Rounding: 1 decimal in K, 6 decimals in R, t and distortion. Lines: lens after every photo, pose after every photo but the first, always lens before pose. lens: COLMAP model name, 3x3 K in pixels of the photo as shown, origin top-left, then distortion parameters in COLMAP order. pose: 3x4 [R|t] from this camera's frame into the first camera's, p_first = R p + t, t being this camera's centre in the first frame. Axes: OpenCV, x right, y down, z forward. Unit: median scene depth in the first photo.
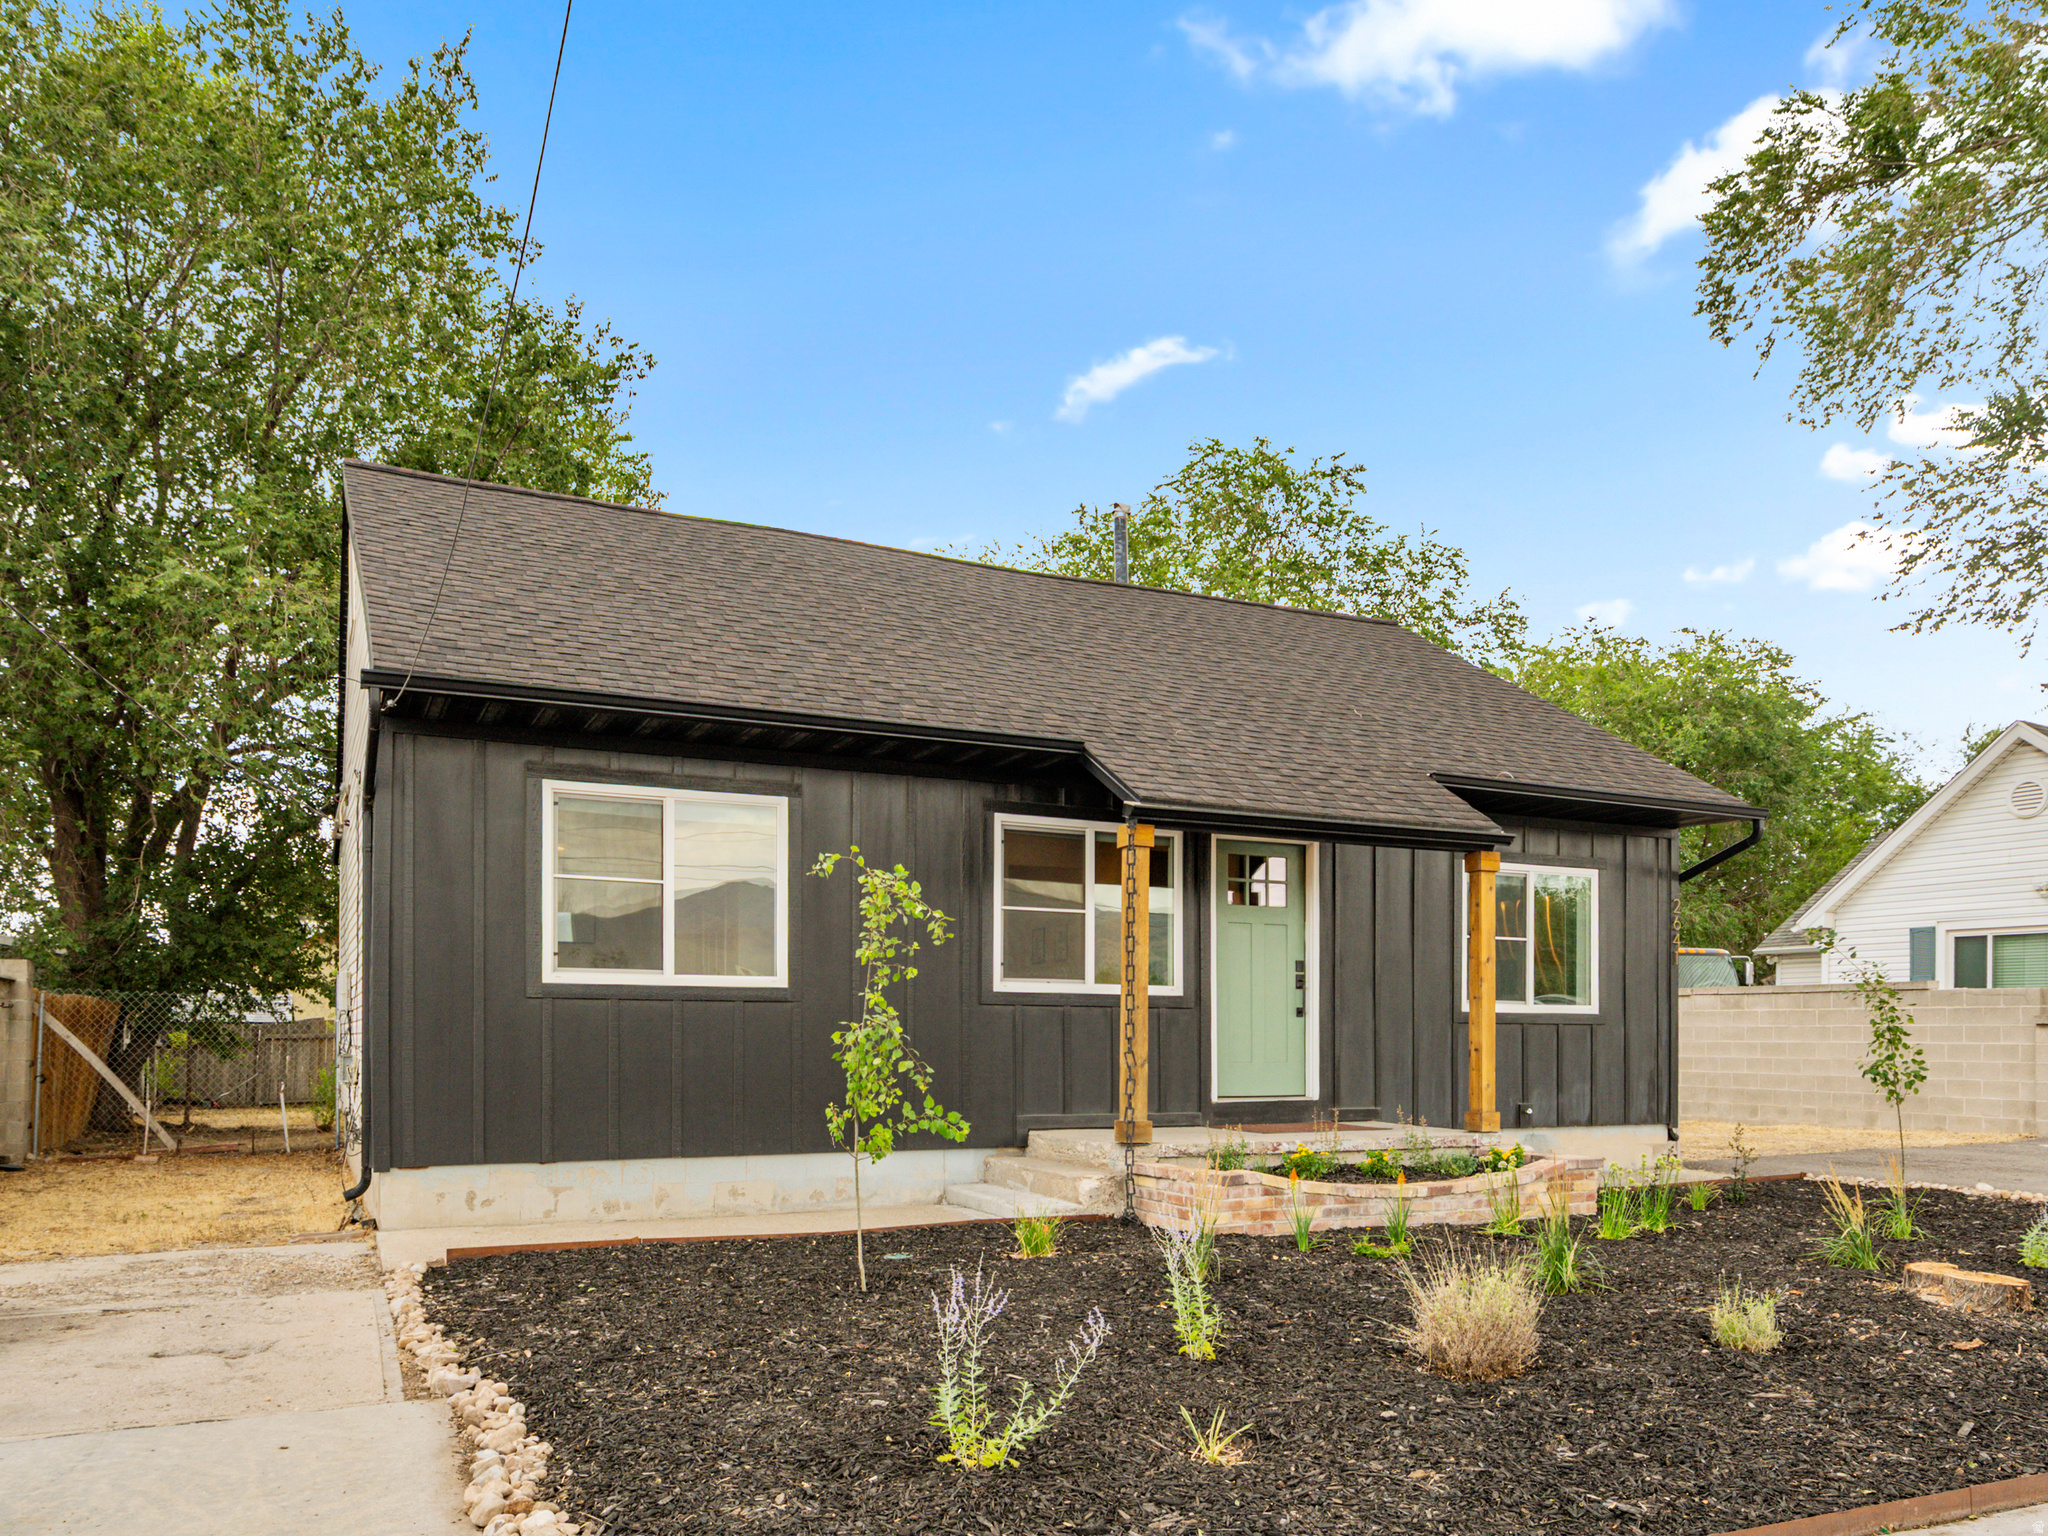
lens RADIAL K [[1436.6, 0, 882.4], [0, 1436.6, 638.9], [0, 0, 1]] dist [0.007842, 0.001110]
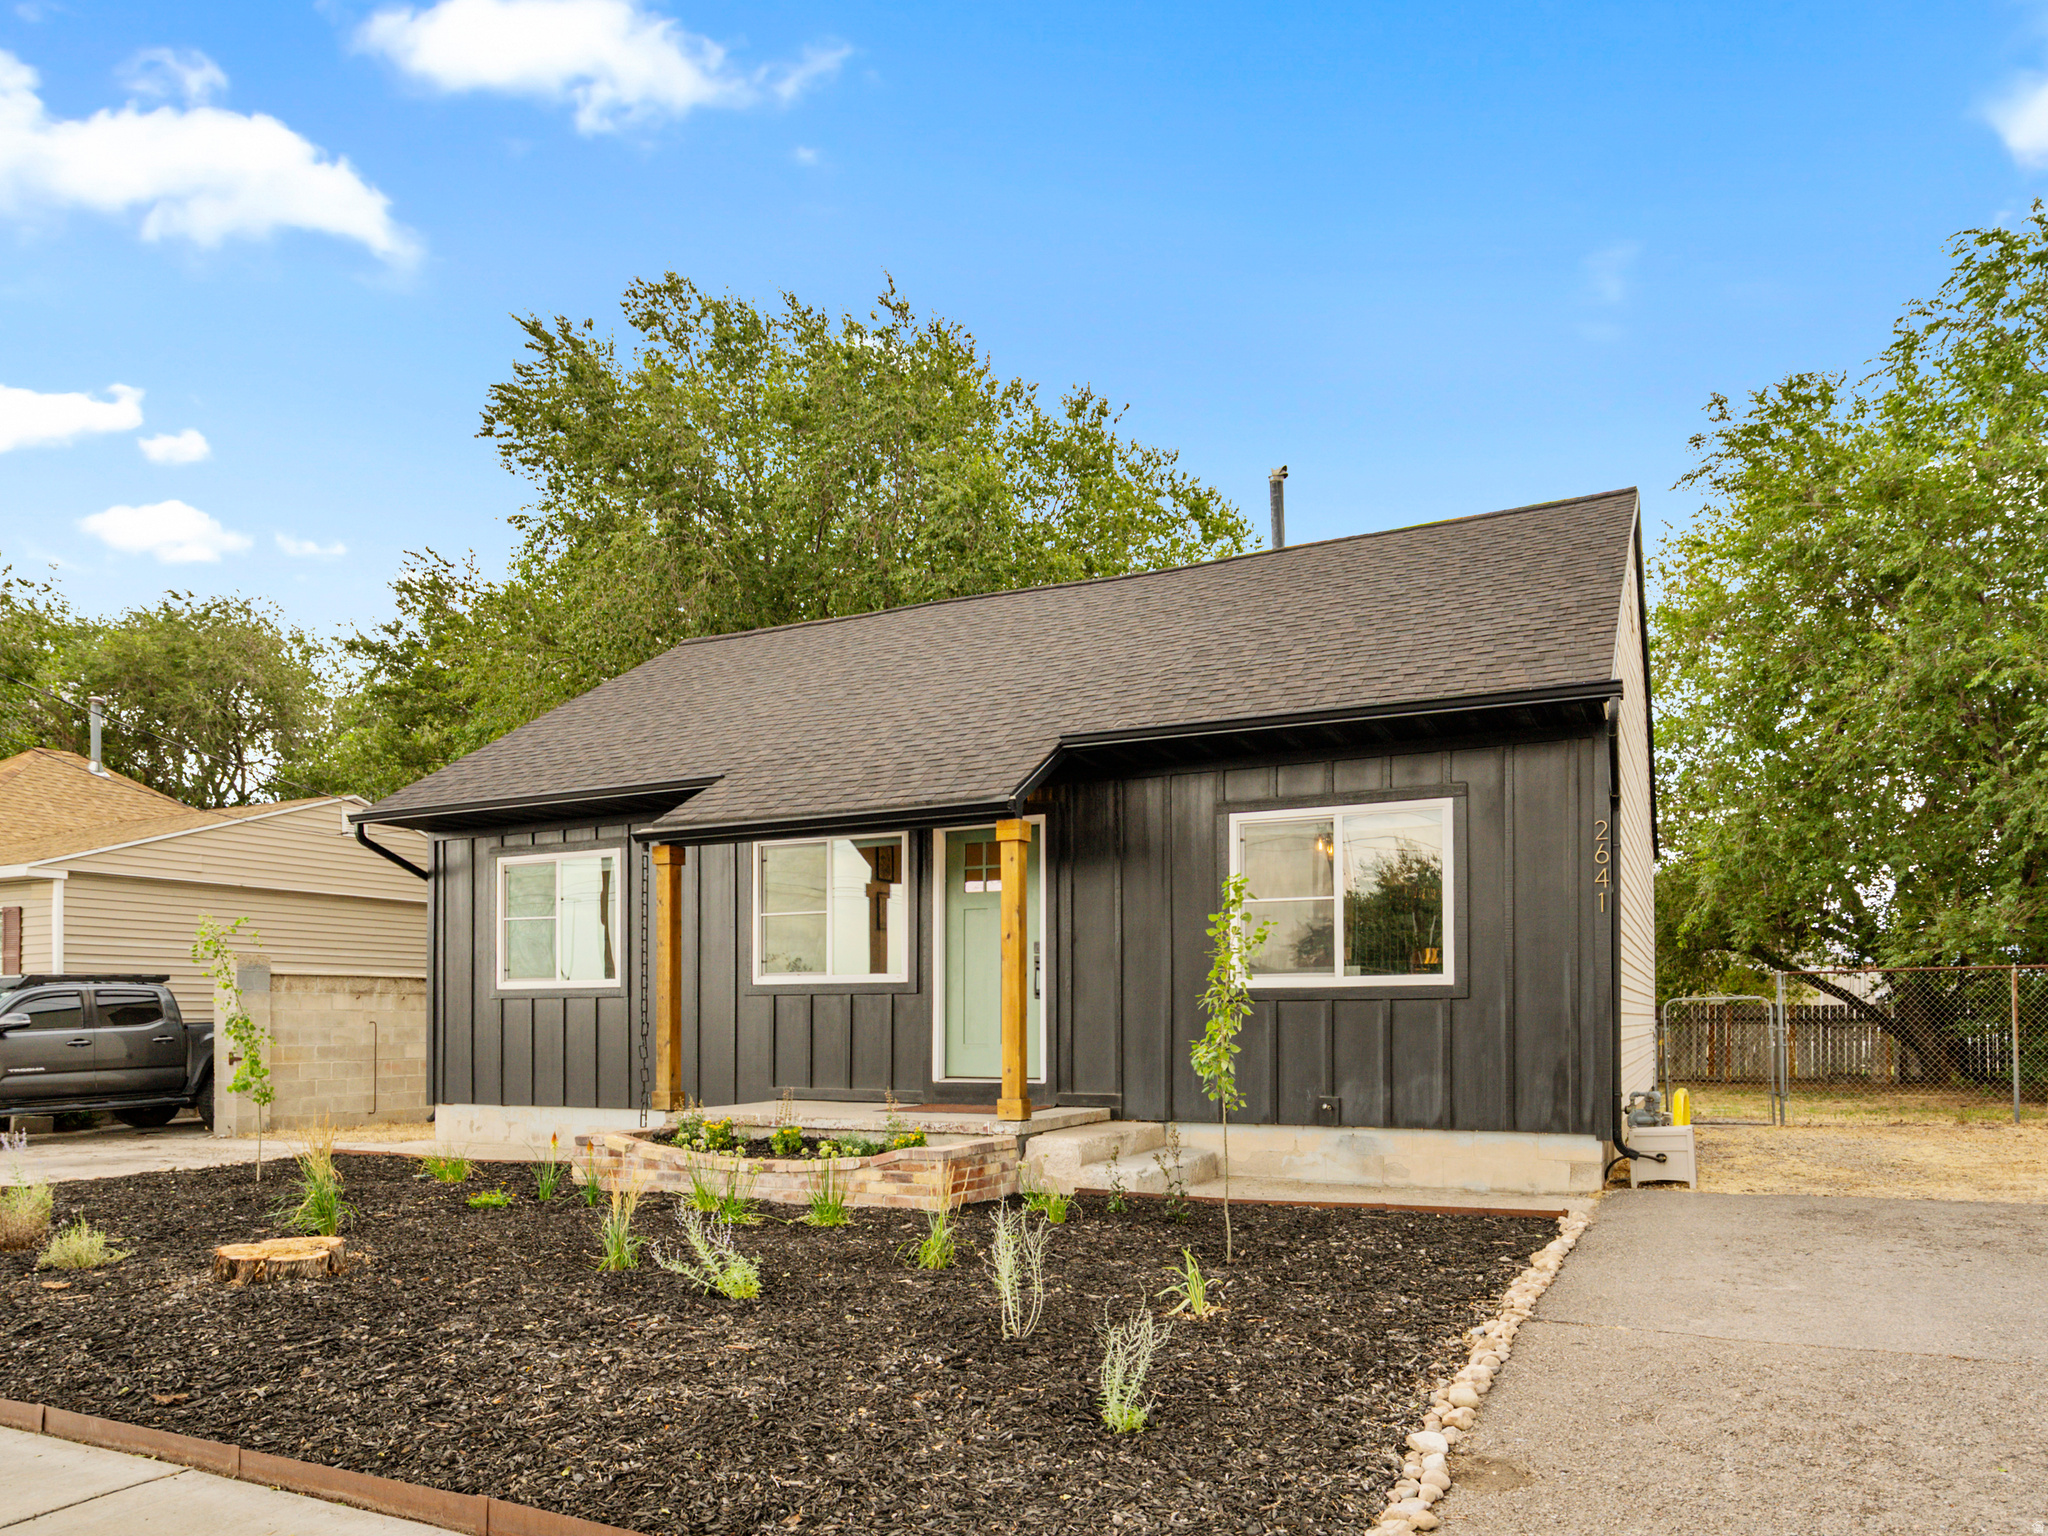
lens RADIAL K [[1262.1, 0, 1020.4], [0, 1262.1, 672.9], [0, 0, 1]] dist [0.005435, 0.000302]
pose [[0.642325, -0.208872, -0.737422, 1.024176], [0.211426, 0.973105, -0.091467, 0.129508], [0.736693, -0.097159, 0.669211, 0.459102]]
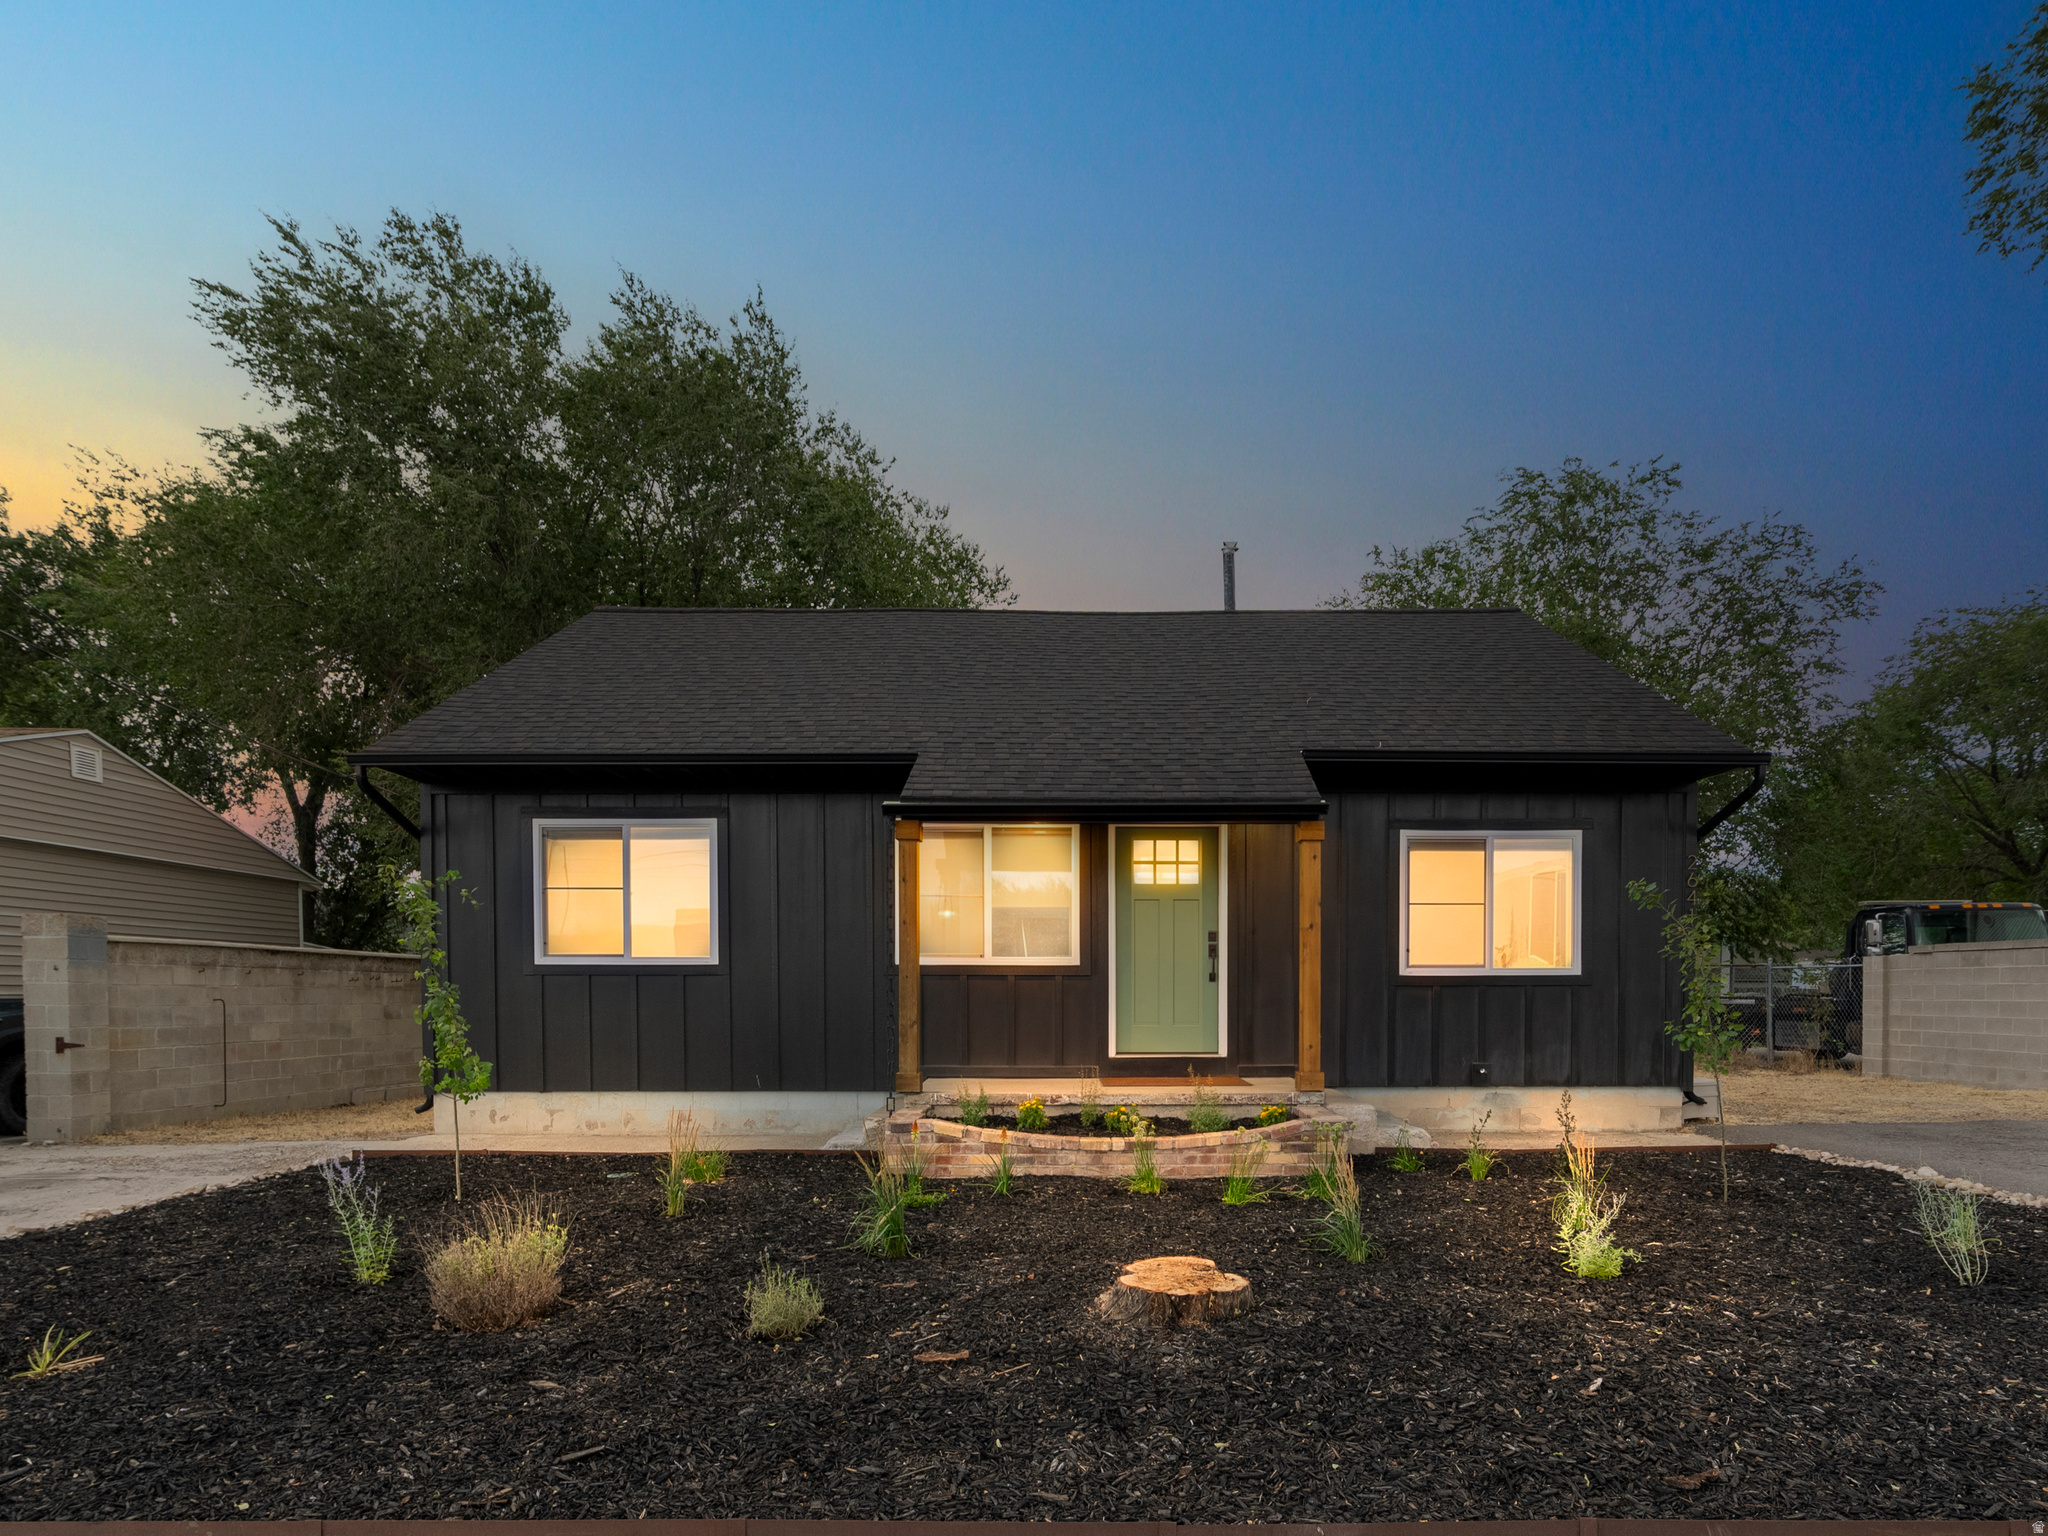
lens RADIAL K [[1050.3, 0, 1014.3], [0, 1050.3, 772.1], [0, 0, 1]] dist [-0.000718, 0.001903]
pose [[0.910266, -0.090490, -0.404015, 0.520229], [0.114474, 0.992790, 0.035554, 0.061397], [0.397885, -0.078613, 0.914061, 0.233070]]
